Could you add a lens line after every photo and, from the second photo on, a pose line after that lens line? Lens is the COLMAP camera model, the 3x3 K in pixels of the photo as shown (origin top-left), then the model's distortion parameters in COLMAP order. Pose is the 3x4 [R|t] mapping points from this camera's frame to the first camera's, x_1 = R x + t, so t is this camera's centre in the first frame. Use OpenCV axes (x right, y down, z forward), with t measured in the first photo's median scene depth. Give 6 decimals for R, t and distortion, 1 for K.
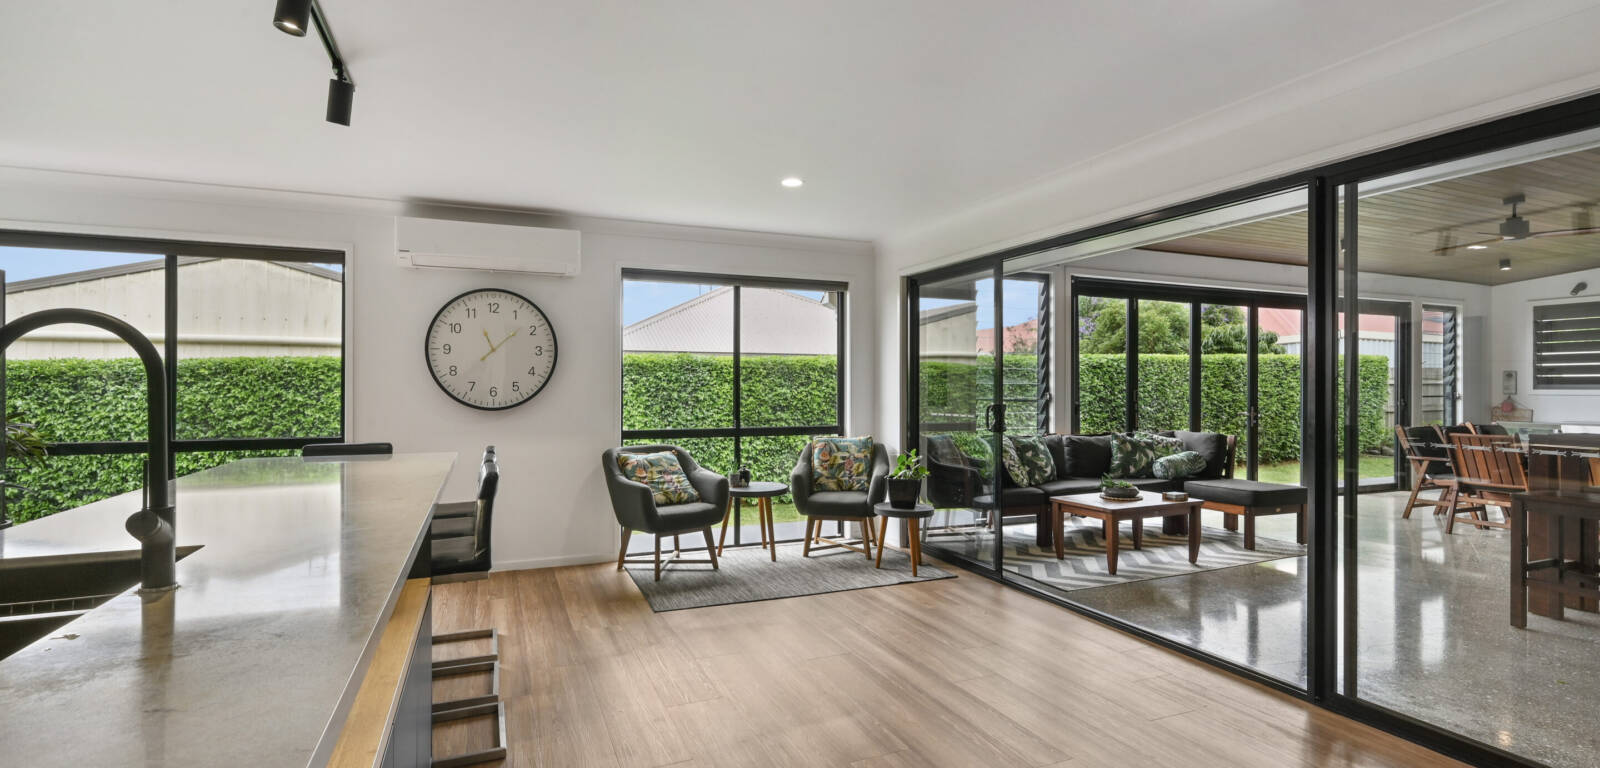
lens RADIAL K [[736.3, 0, 801.3], [0, 736.3, 374.9], [0, 0, 1]] dist [0.004135, -0.000094]
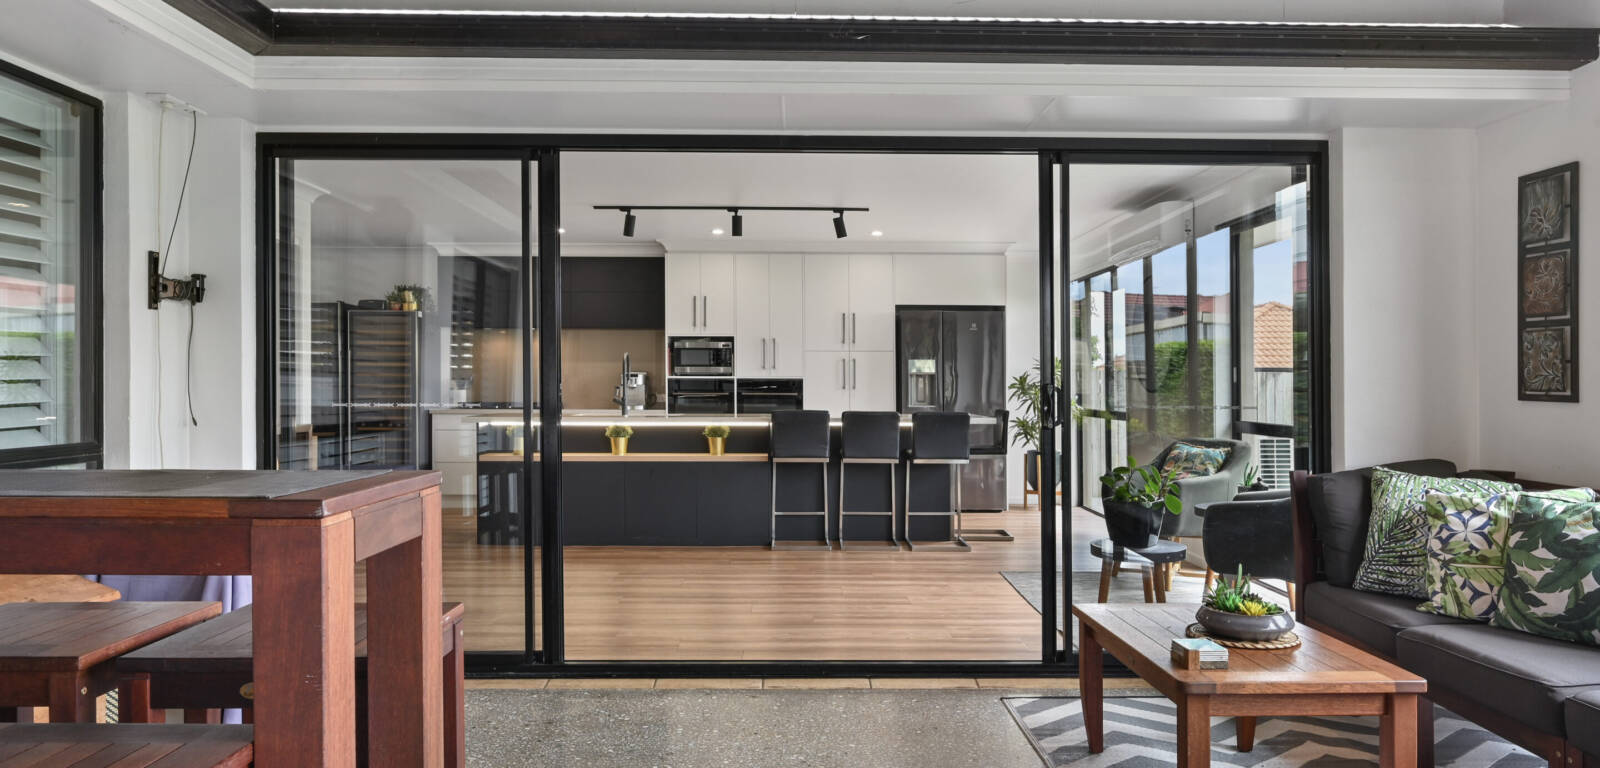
lens RADIAL K [[981.5, 0, 800.6], [0, 981.5, 383.8], [0, 0, 1]] dist [0.000216, -0.000154]
pose [[-0.379089, -0.004193, -0.925351, 0.815384], [0.008533, 0.999931, -0.008026, 0.032588], [0.925321, -0.010939, -0.379027, 0.814599]]
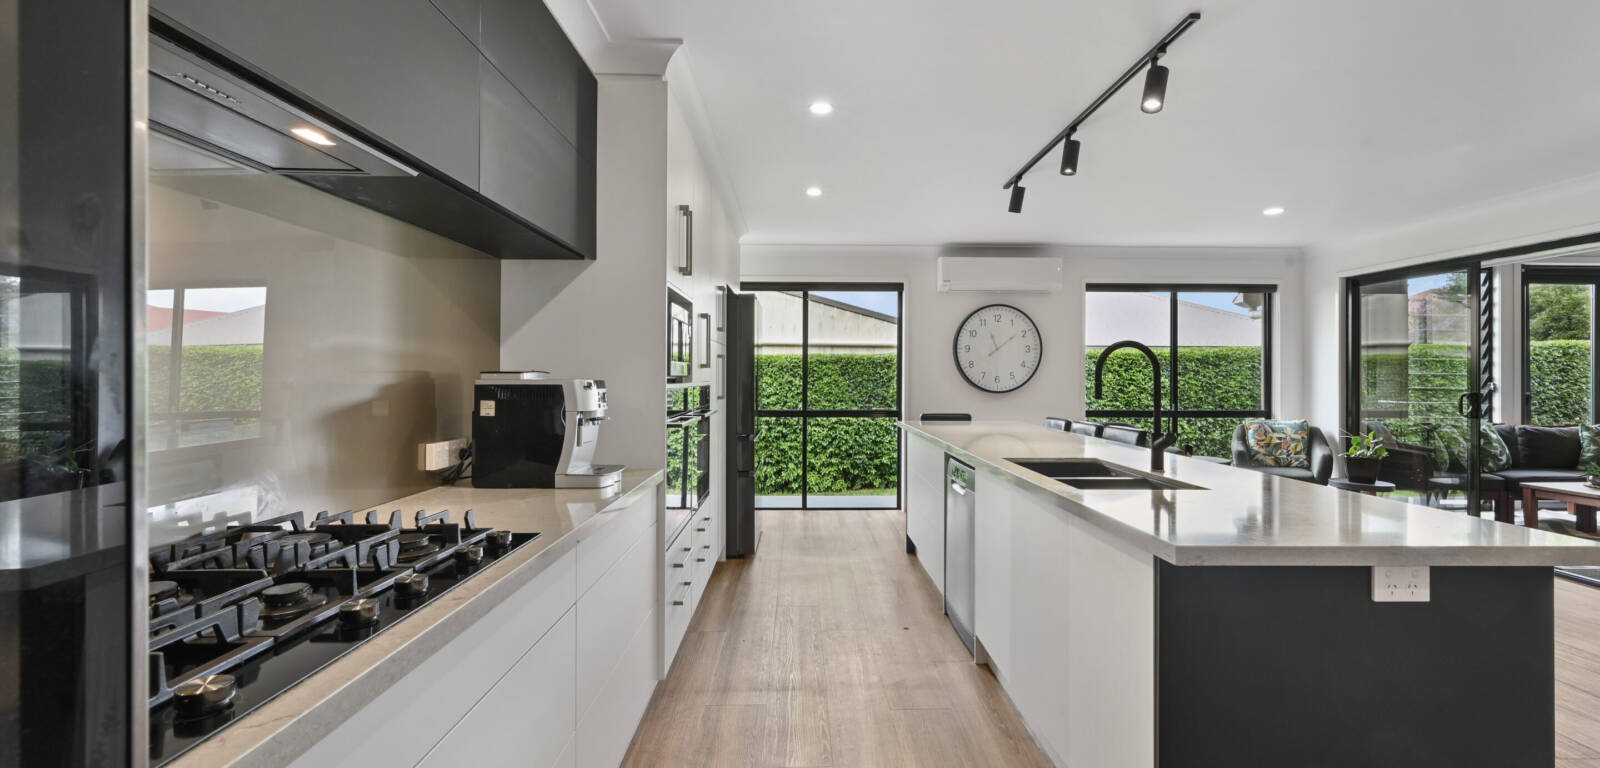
lens RADIAL K [[677.2, 0, 811.7], [0, 677.2, 361.9], [0, 0, 1]] dist [-0.001242, 0.000224]
pose [[0.928480, -0.005381, -0.371344, -0.194877], [0.003749, 0.999980, -0.005117, -0.003209], [0.371364, 0.003359, 0.928481, -0.214113]]
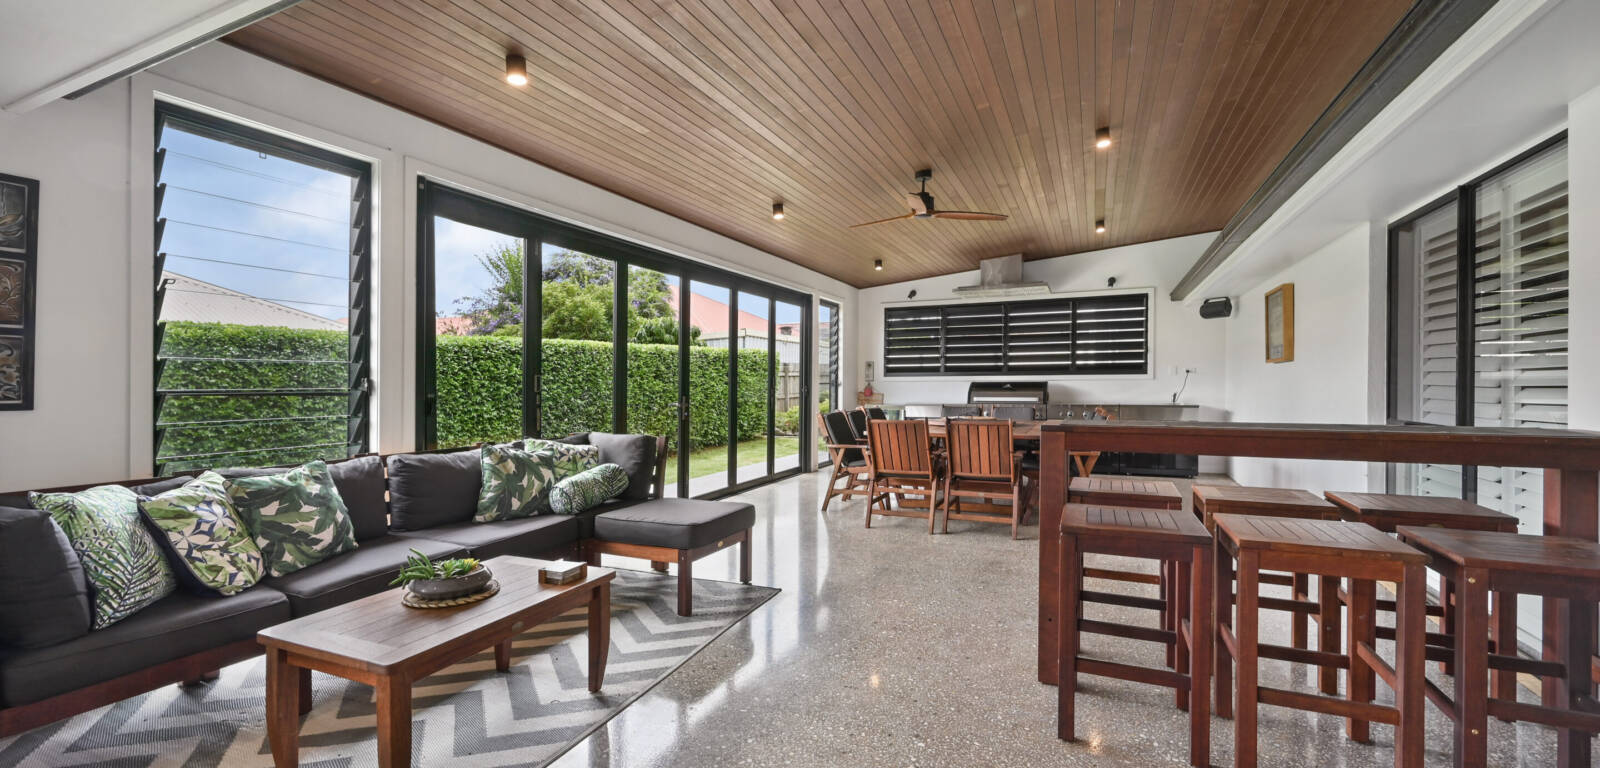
lens RADIAL K [[640.3, 0, 806.0], [0, 640.3, 375.9], [0, 0, 1]] dist [0.000354, -0.000005]
pose [[0.733064, 0.000339, 0.680159, 0.266305], [-0.003567, 0.999988, 0.003345, 0.020451], [-0.680150, -0.004878, 0.733057, 0.453559]]
